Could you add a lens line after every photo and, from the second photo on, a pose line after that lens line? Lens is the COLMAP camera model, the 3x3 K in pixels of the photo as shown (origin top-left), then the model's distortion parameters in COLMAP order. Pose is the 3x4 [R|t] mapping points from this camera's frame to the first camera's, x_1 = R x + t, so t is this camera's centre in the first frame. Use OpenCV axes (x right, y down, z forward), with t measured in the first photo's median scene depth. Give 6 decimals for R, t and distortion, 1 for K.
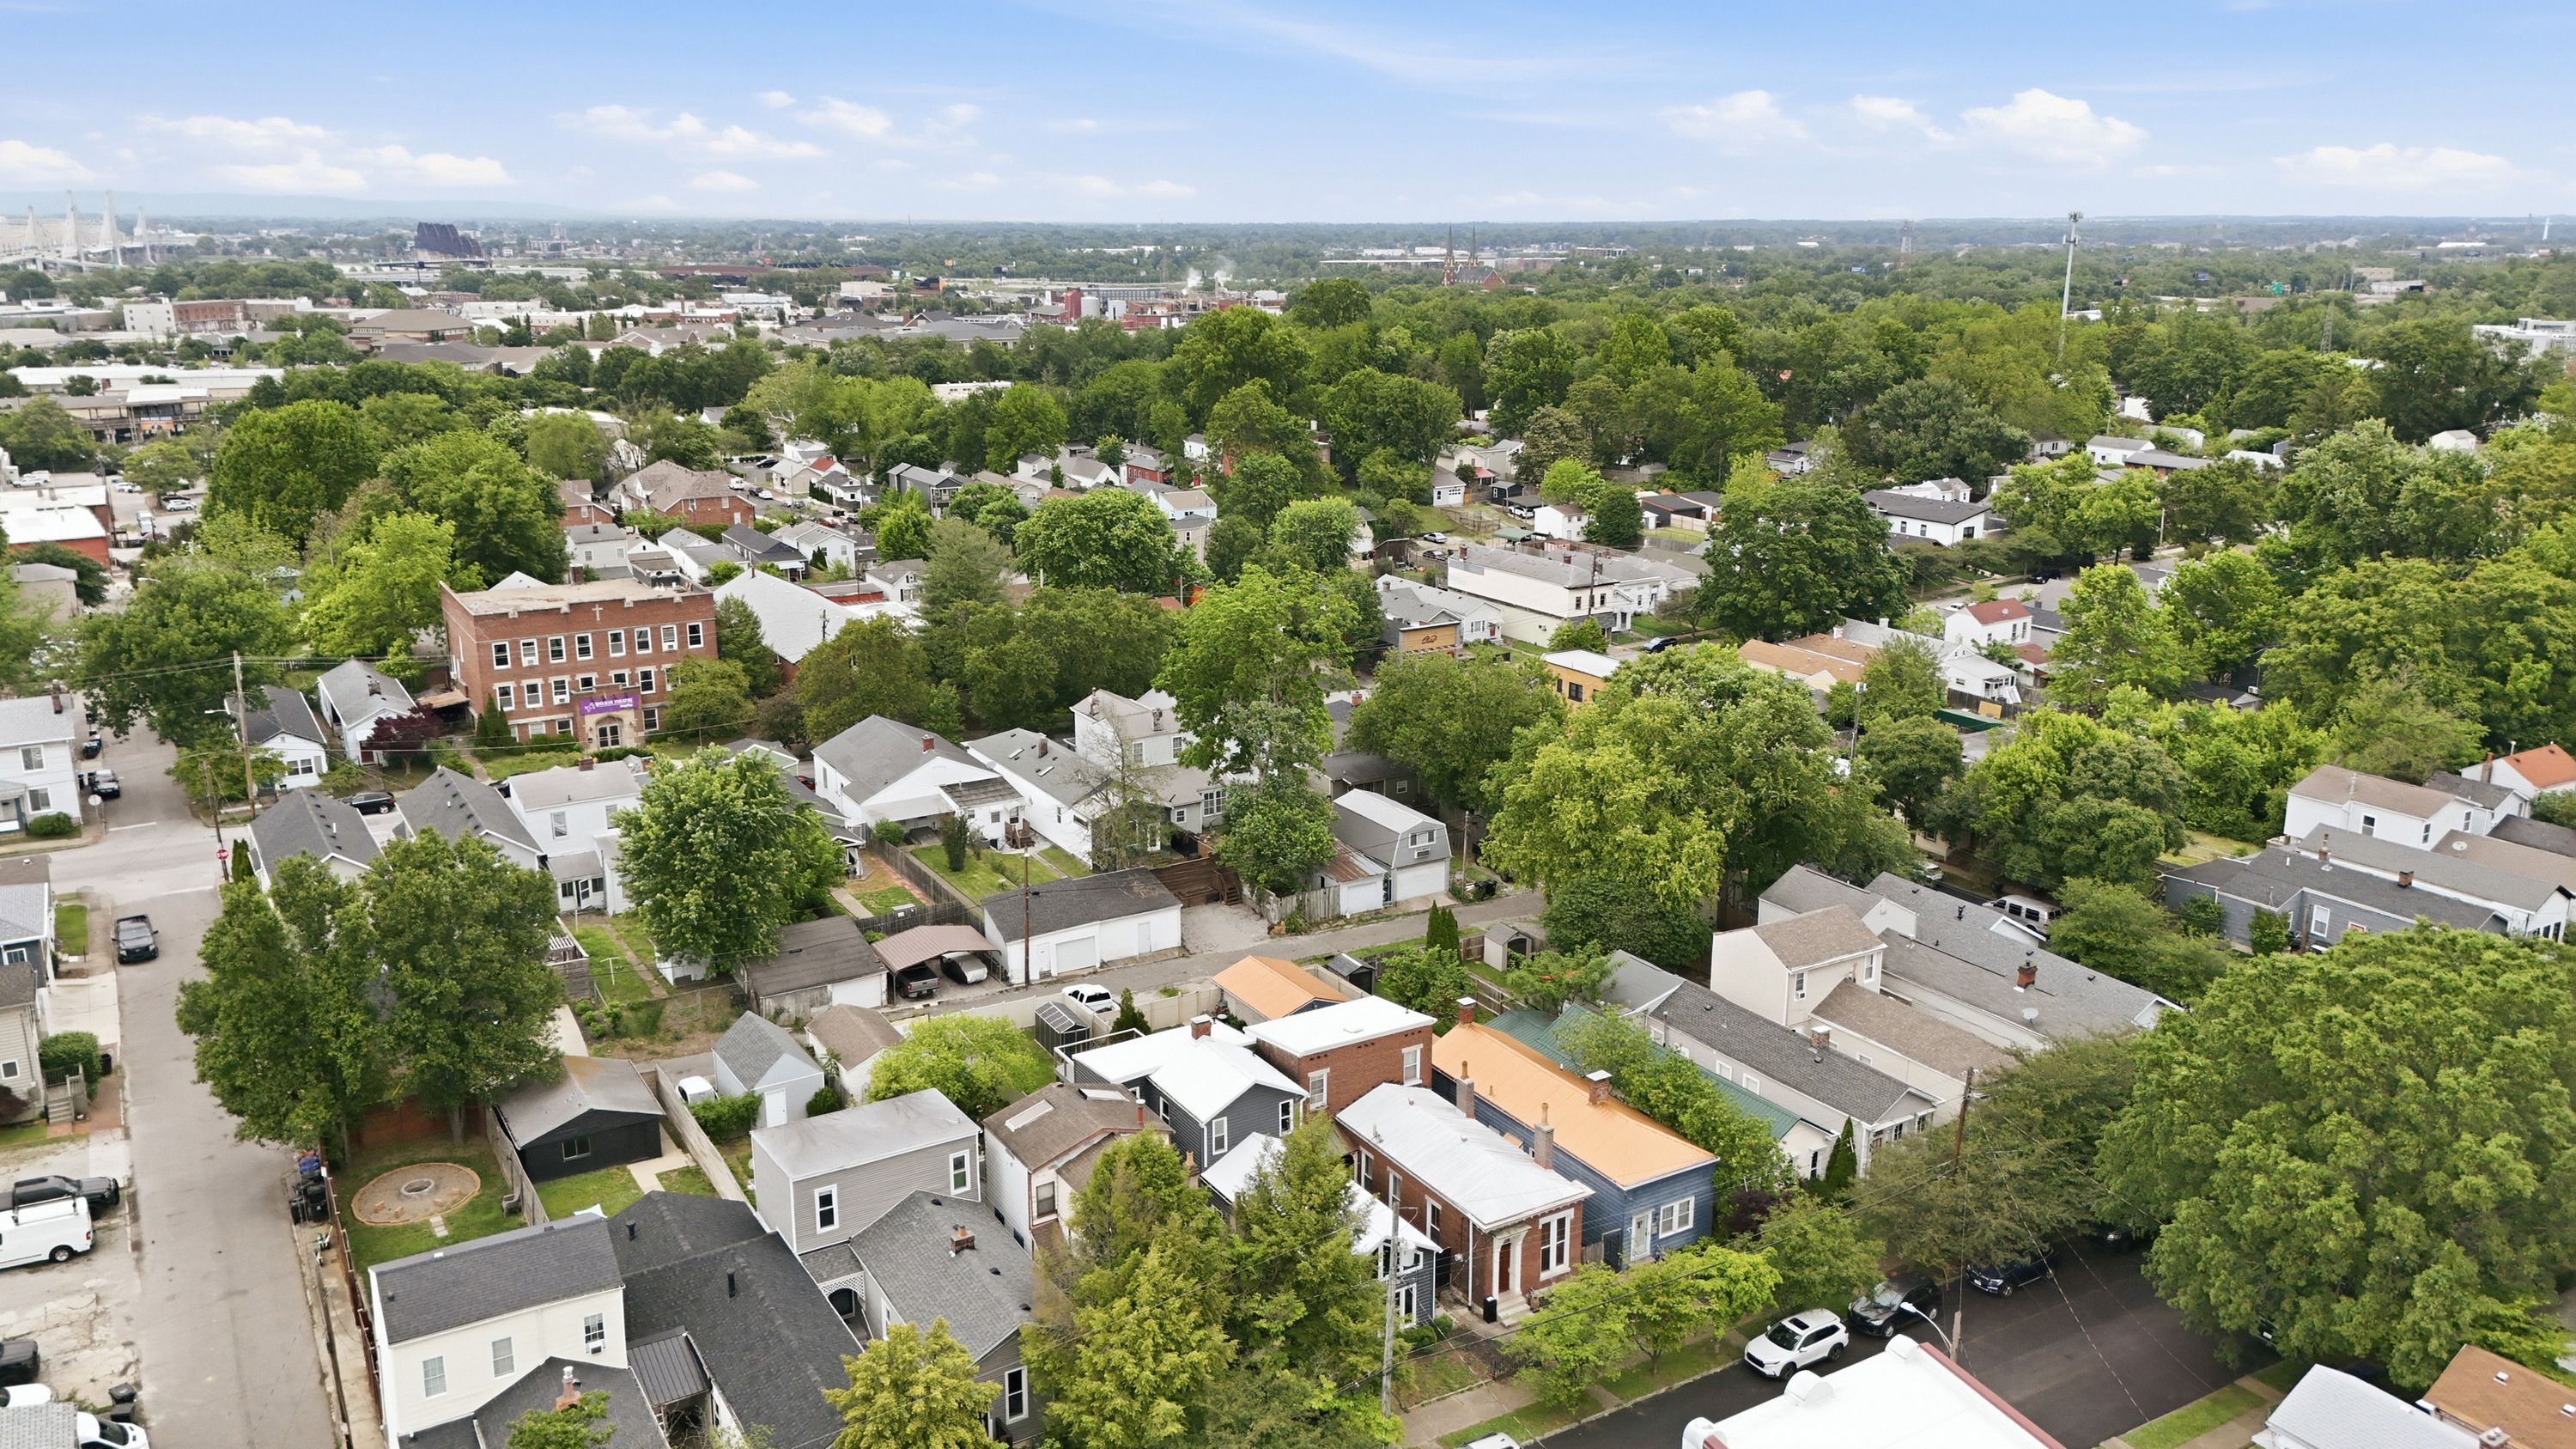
lens RADIAL K [[1887.8, 0, 1288.0], [0, 1887.8, 724.5], [0, 0, 1]] dist [0.103517, -0.130982]
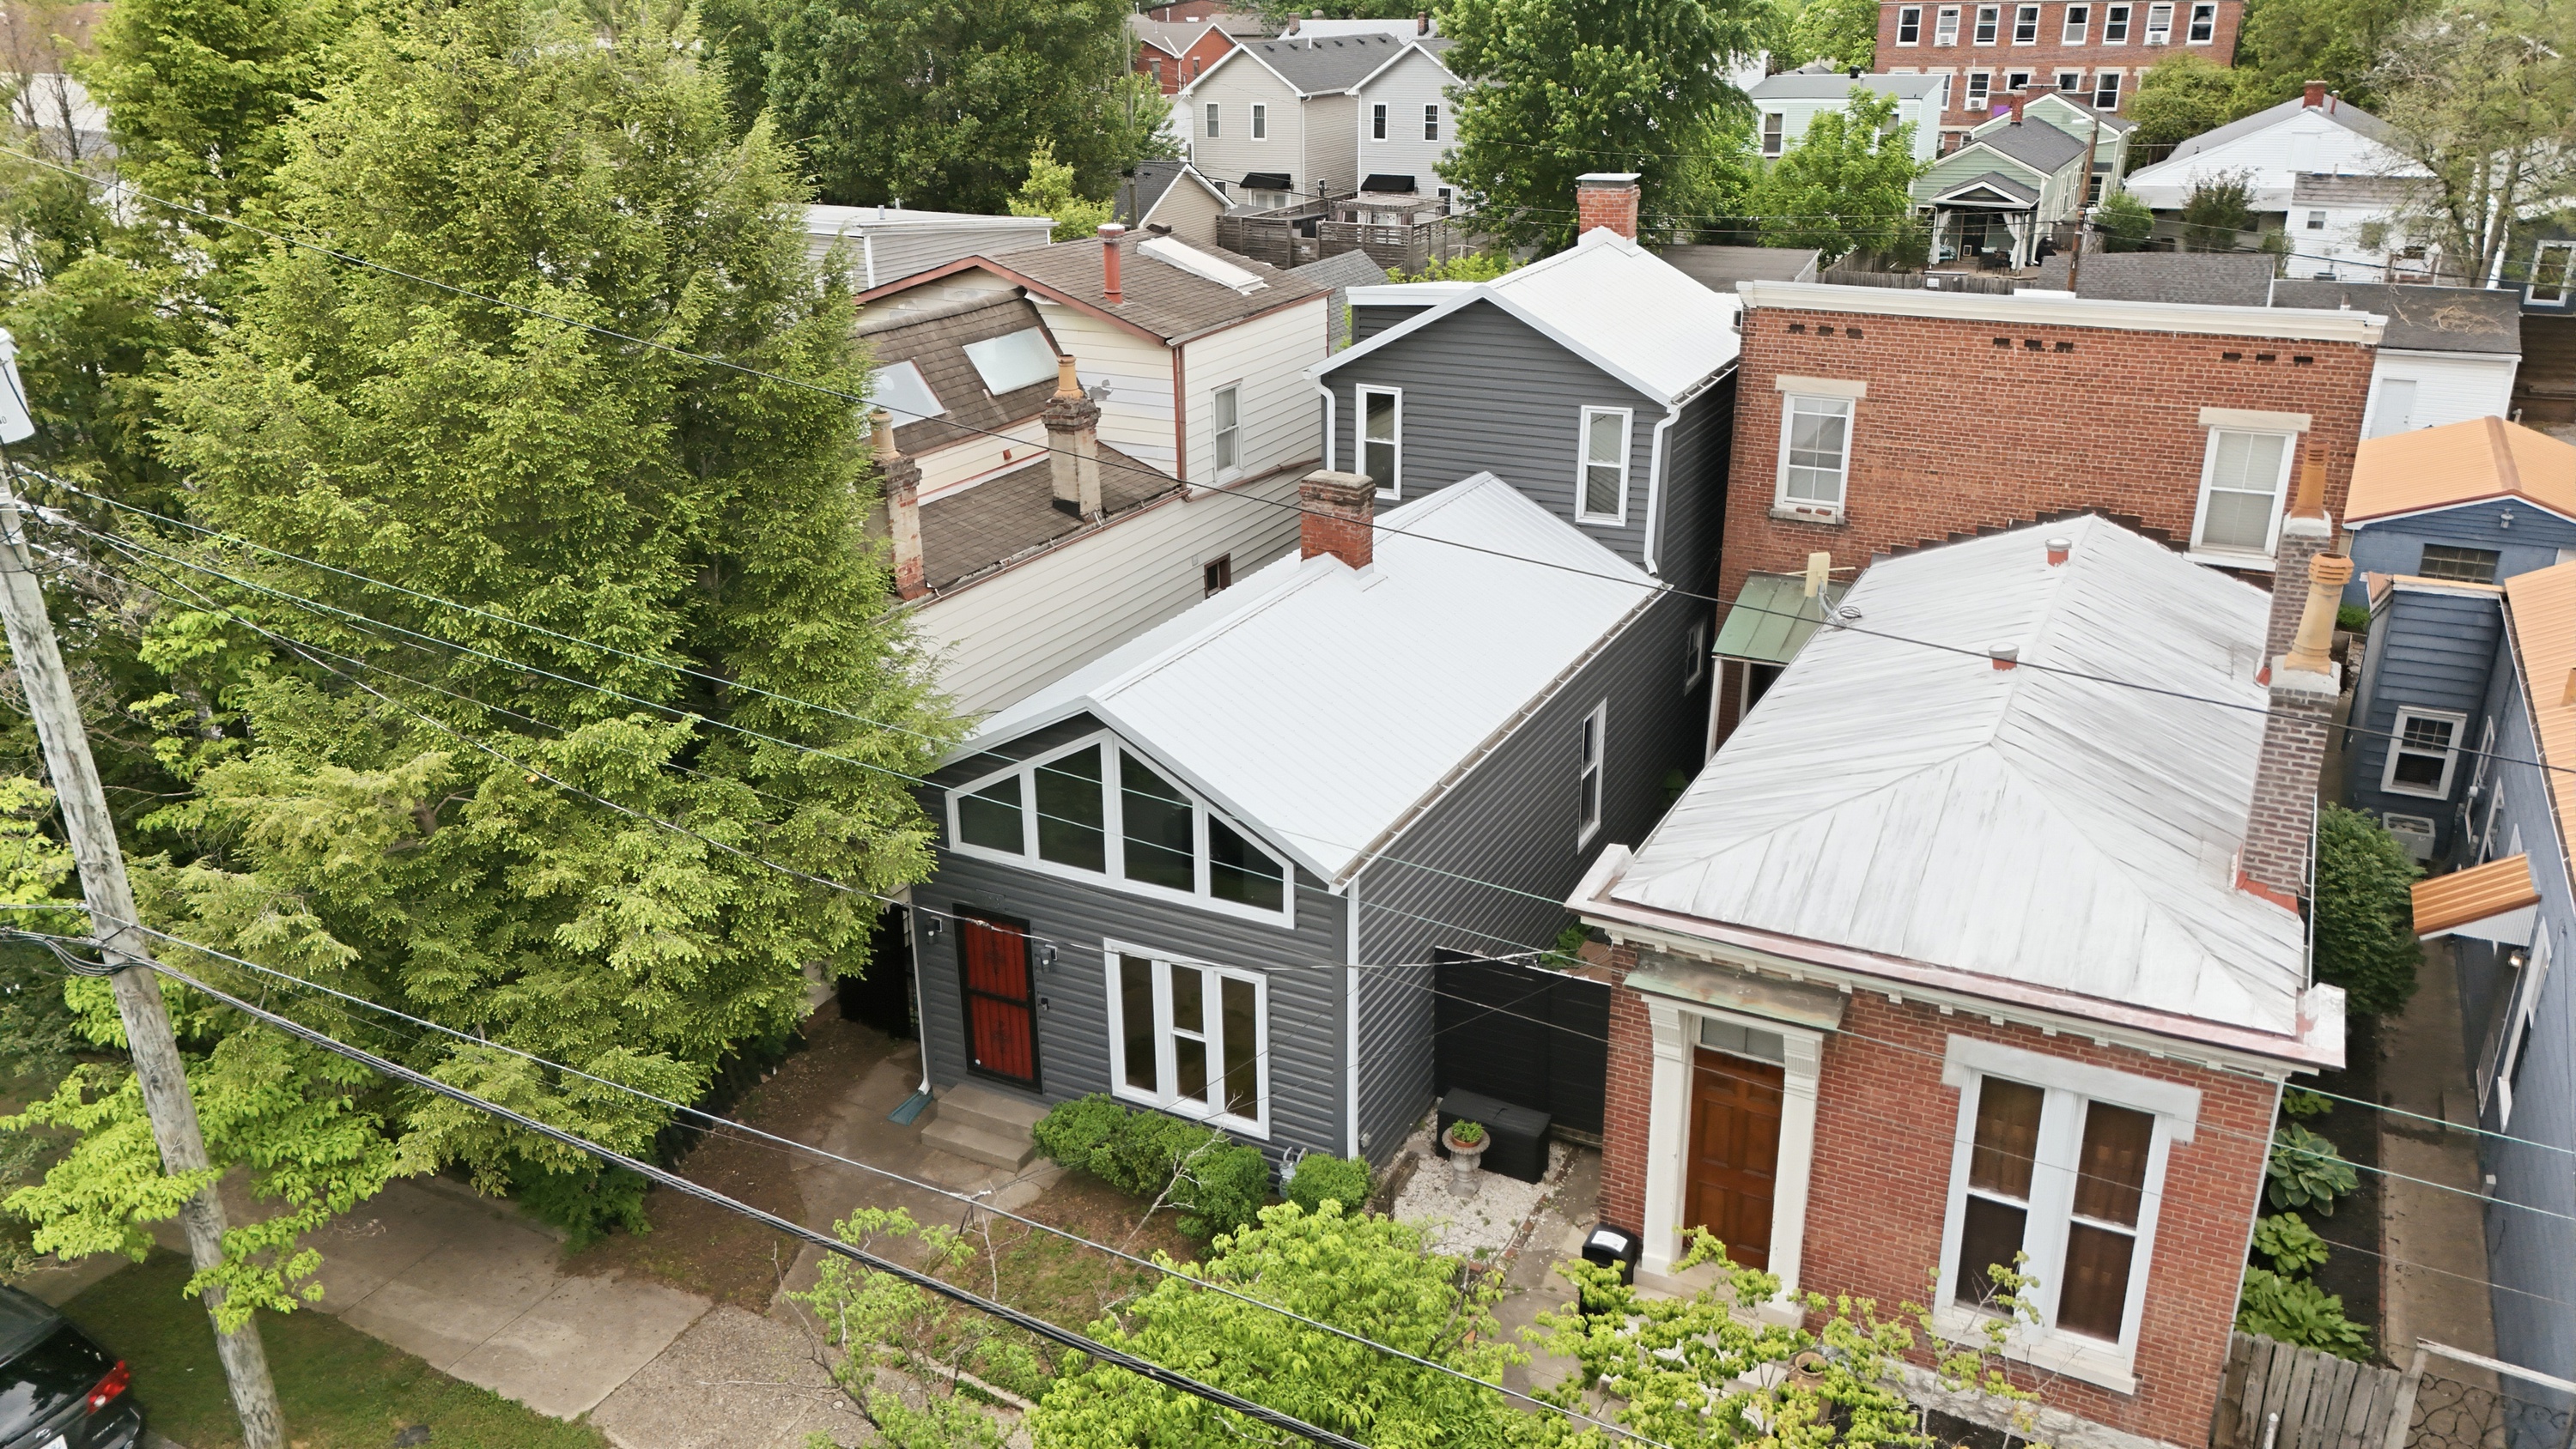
lens RADIAL K [[1887.3, 0, 1288.0], [0, 1887.3, 724.5], [0, 0, 1]] dist [0.103517, -0.130982]
pose [[0.528626, 0.306841, -0.791456, 0.117121], [-0.208093, 0.950775, 0.229619, 0.096338], [0.822953, 0.043313, 0.566456, 0.402867]]
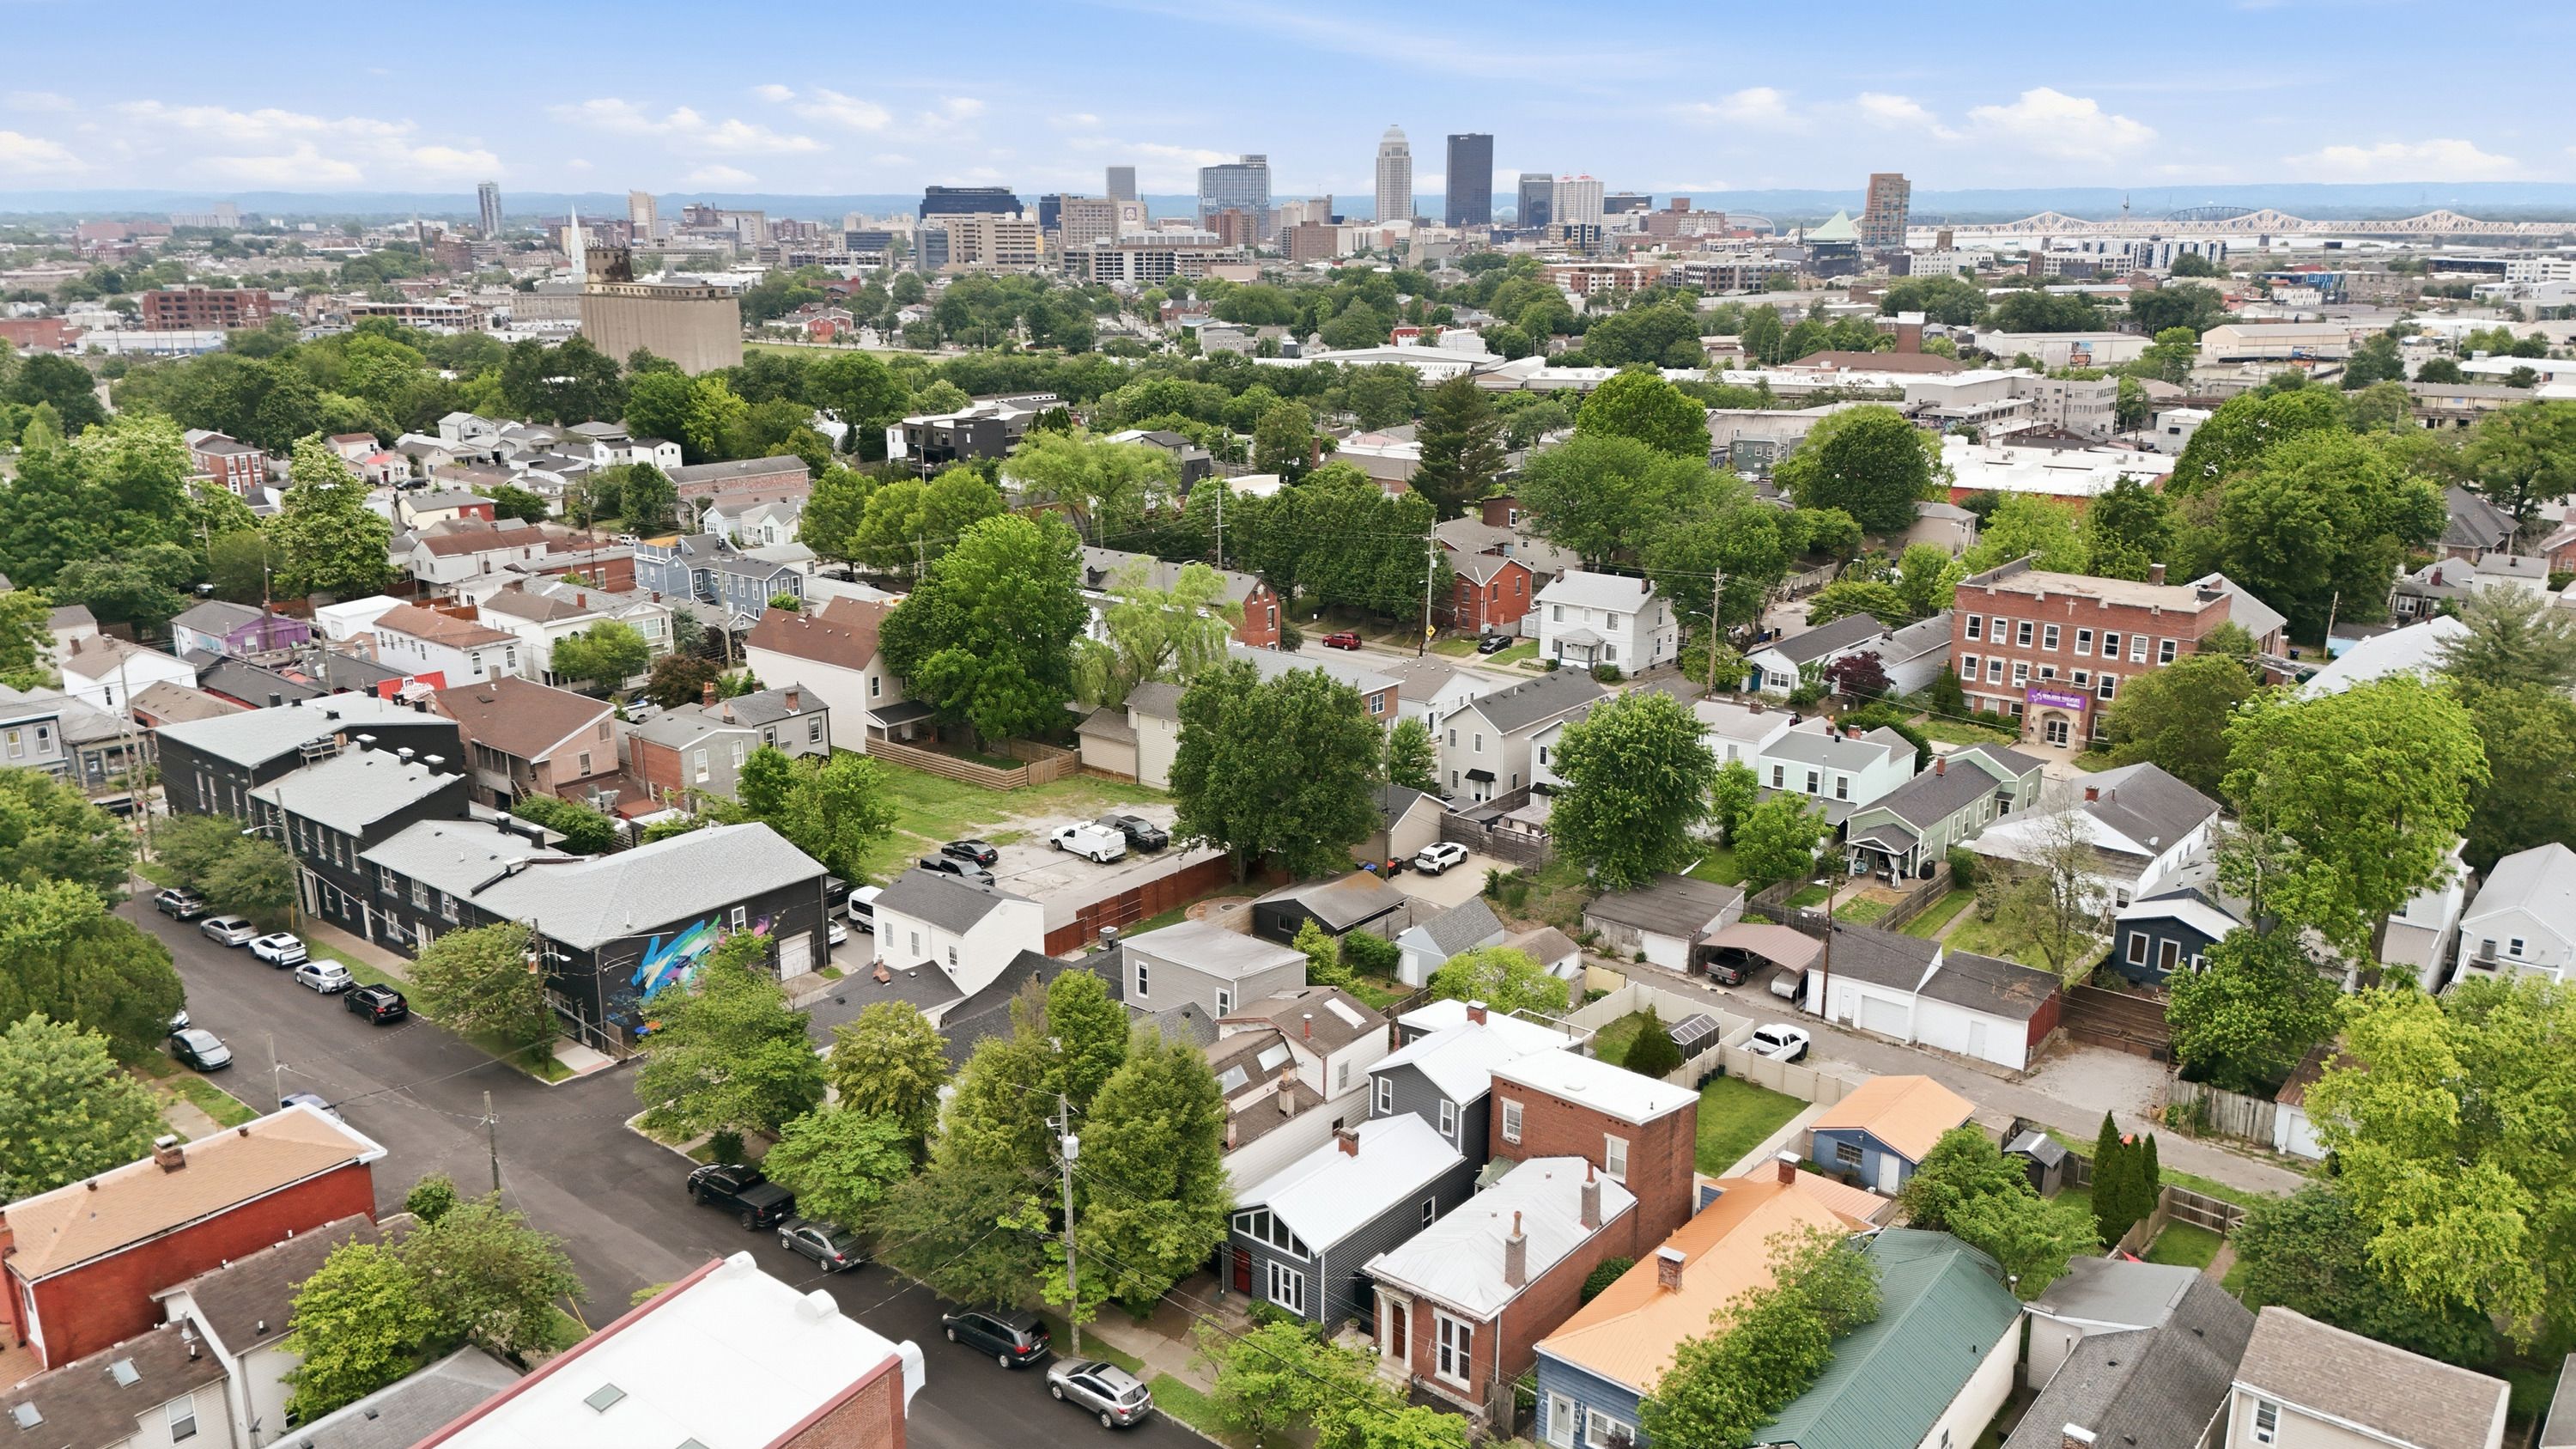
lens RADIAL K [[1887.8, 0, 1288.0], [0, 1887.8, 724.5], [0, 0, 1]] dist [0.103517, -0.130982]
pose [[0.338400, 0.244463, -0.908693, 0.421037], [-0.241175, 0.955942, 0.167360, -0.069042], [0.909571, 0.162519, 0.382449, 0.262775]]
